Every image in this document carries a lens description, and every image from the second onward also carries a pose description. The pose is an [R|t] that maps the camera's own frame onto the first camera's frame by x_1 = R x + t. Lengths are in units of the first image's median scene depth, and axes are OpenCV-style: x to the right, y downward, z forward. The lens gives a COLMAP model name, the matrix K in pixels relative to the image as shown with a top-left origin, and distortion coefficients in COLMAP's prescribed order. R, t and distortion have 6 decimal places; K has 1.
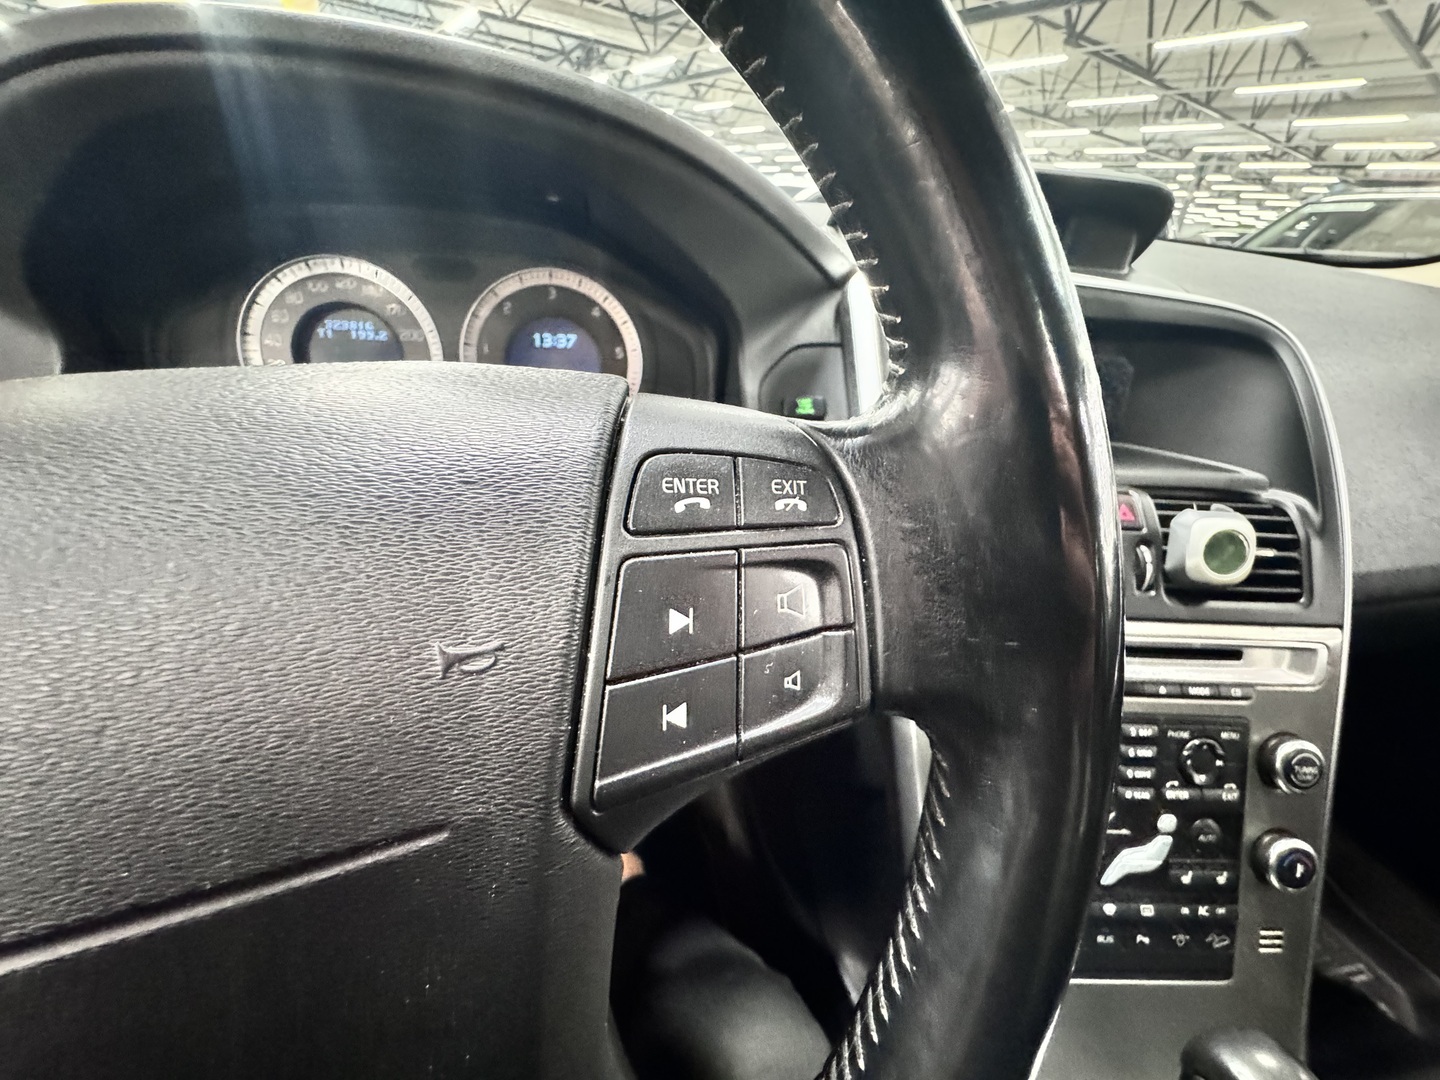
lens RADIAL K [[581.5, 0, 720.0], [0, 581.5, 540.0], [0, 0, 1]] dist [-0.003062, -0.000124]
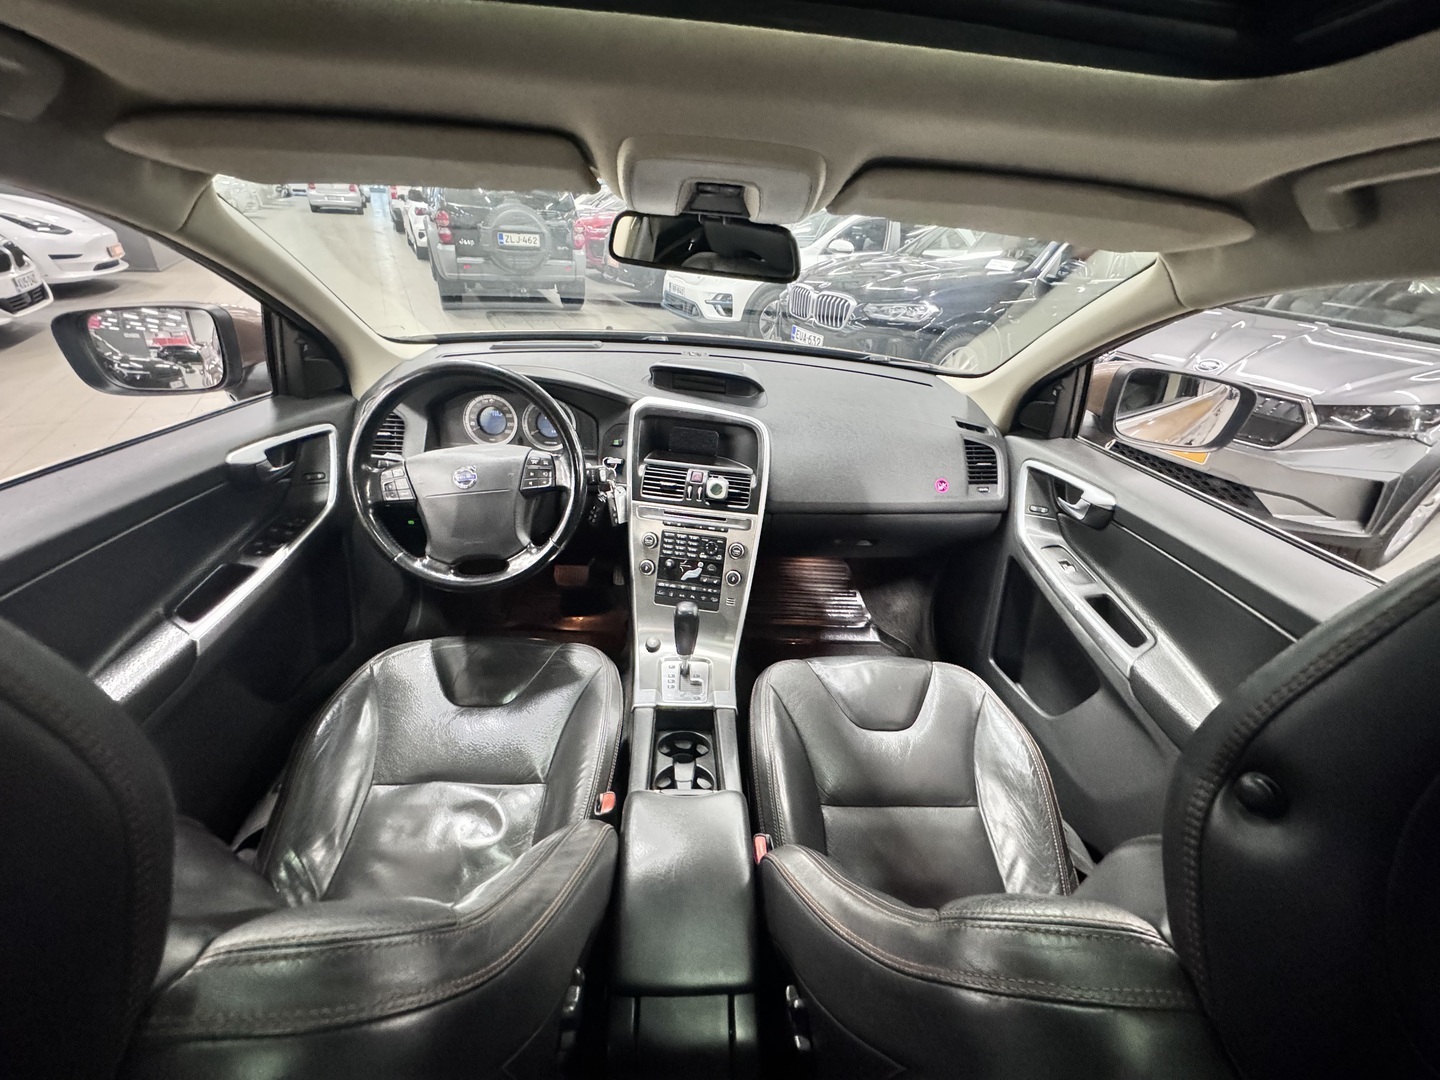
lens RADIAL K [[575.7, 0, 720.0], [0, 575.7, 540.0], [0, 0, 1]] dist [-0.002013, 0.000620]
pose [[0.990118, 0.069003, -0.122085, 0.110475], [-0.066466, 0.997482, 0.024739, 0.020250], [0.123485, -0.016380, 0.992211, -0.211499]]
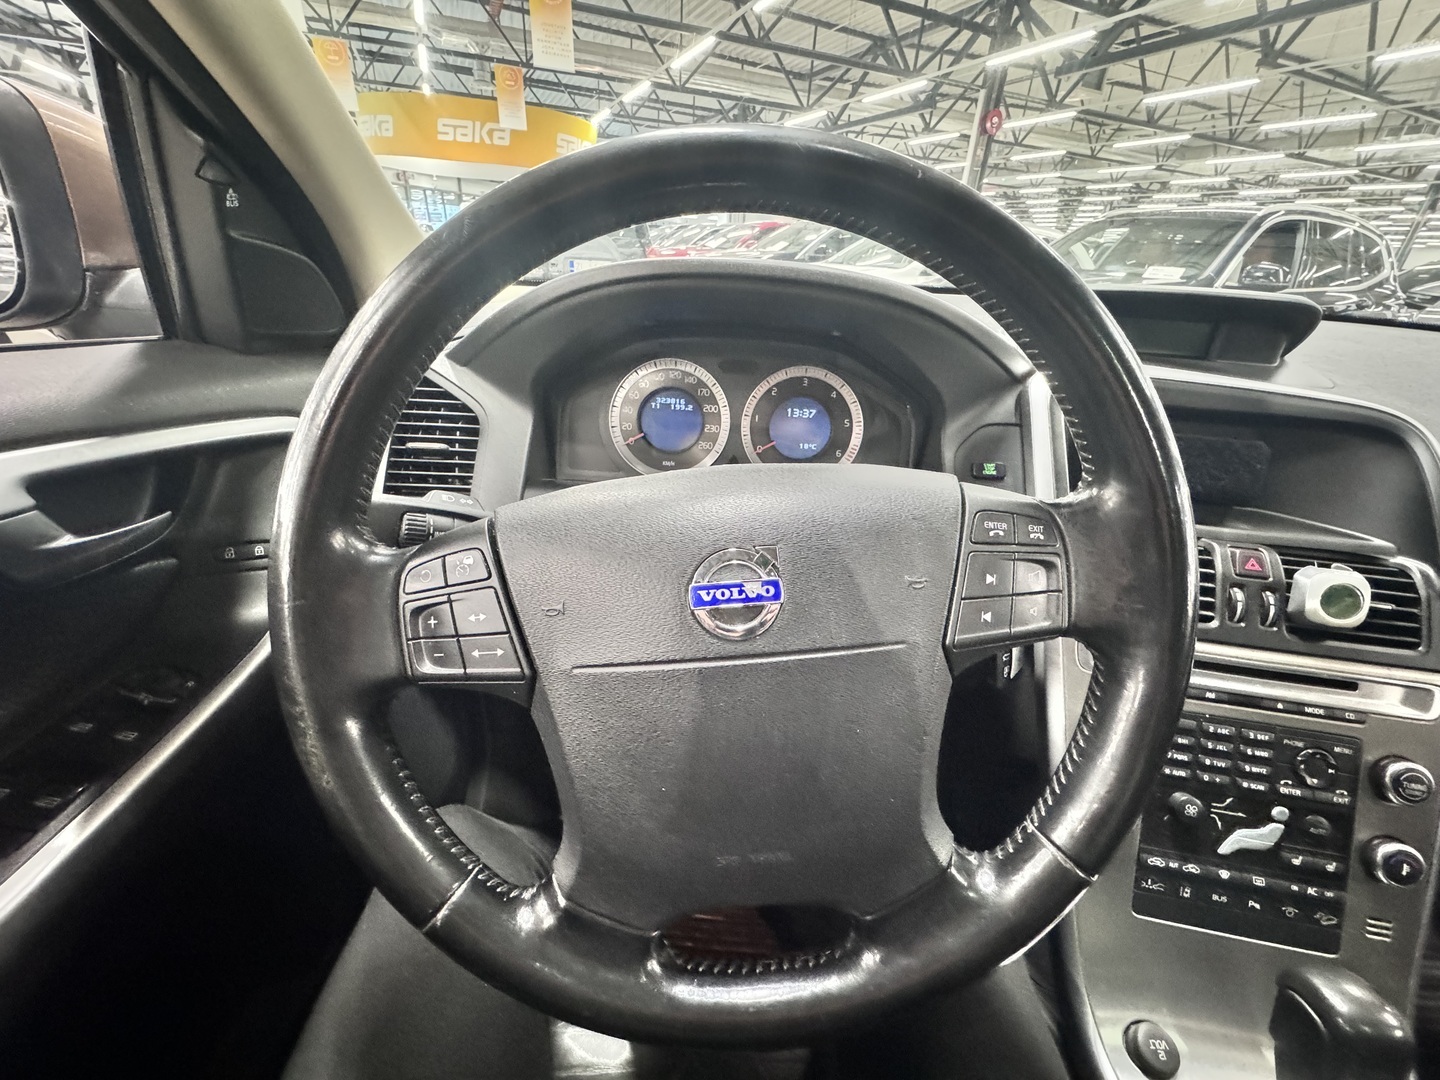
lens RADIAL K [[575.7, 0, 720.0], [0, 575.7, 540.0], [0, 0, 1]] dist [-0.002013, 0.000620]
pose [[0.977846, 0.073461, -0.196013, -0.018163], [-0.083070, 0.995690, -0.041248, 0.004241], [0.192138, 0.056617, 0.979733, -0.041029]]
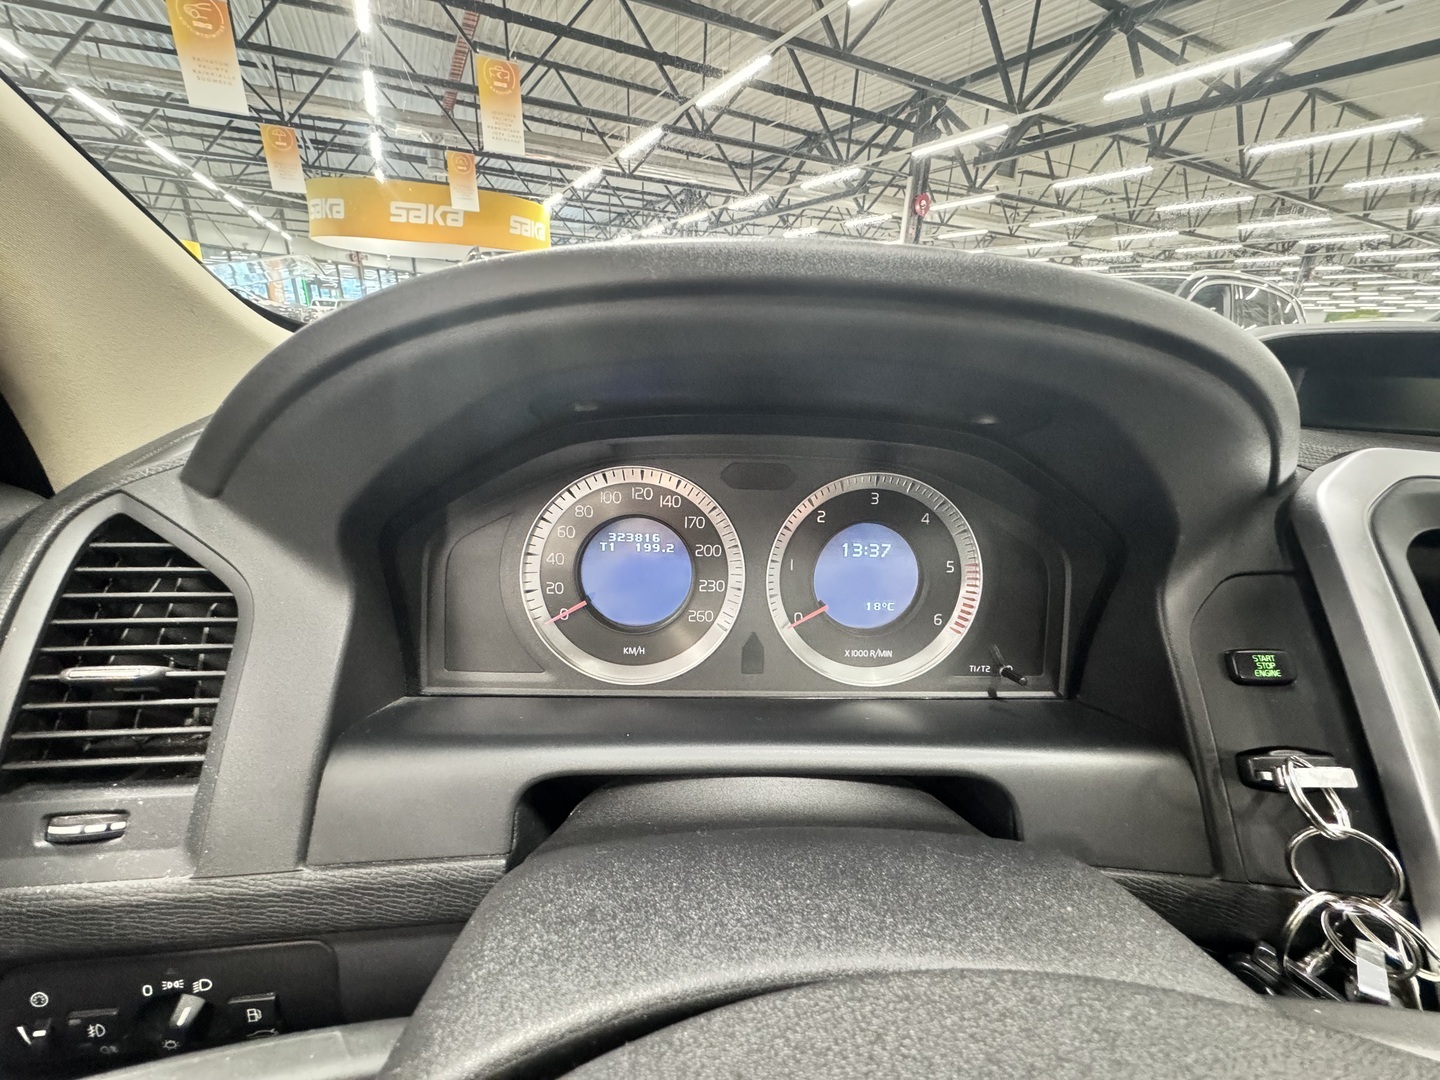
lens RADIAL K [[572.1, 0, 720.0], [0, 572.1, 540.0], [0, 0, 1]] dist [0.001177, -0.000331]
pose [[0.990685, 0.013512, -0.135503, -0.038361], [-0.033657, 0.988489, -0.147503, -0.023531], [0.131950, 0.150690, 0.979736, 0.019160]]
